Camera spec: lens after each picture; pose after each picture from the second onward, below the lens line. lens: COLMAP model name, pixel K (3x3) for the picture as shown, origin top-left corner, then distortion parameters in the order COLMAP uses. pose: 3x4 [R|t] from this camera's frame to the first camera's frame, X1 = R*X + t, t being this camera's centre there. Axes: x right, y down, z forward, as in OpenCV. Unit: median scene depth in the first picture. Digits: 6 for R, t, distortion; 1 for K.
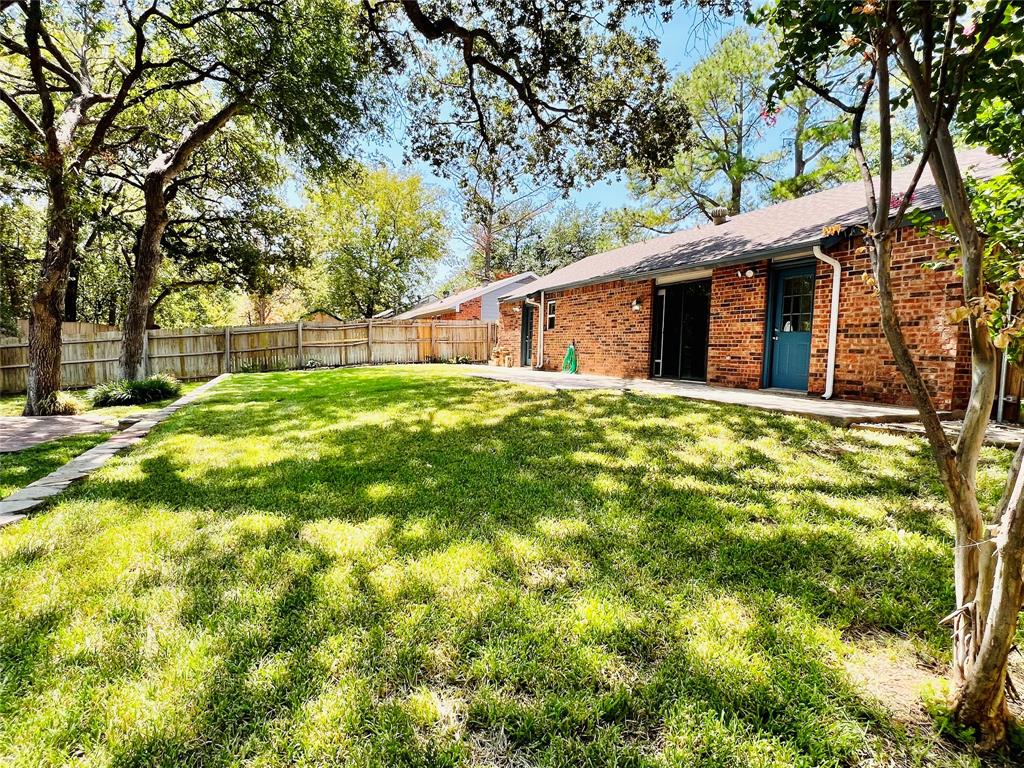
lens RADIAL K [[538.9, 0, 512.0], [0, 538.9, 380.0], [0, 0, 1]] dist [-0.006910, 0.003192]
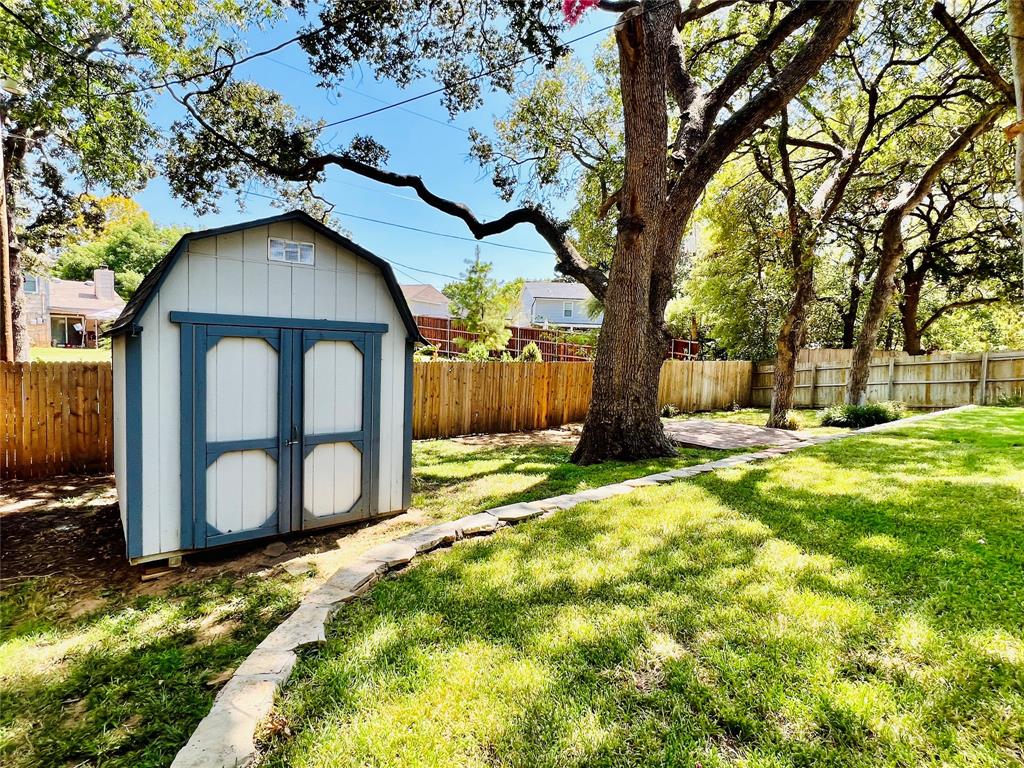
lens RADIAL K [[538.9, 0, 492.6], [0, 538.9, 373.5], [0, 0, 1]] dist [-0.006910, 0.003192]
pose [[0.226342, 0.024216, -0.973747, 0.566030], [-0.067187, 0.997698, 0.009194, -0.069358], [0.971728, 0.063342, 0.227448, 0.060555]]
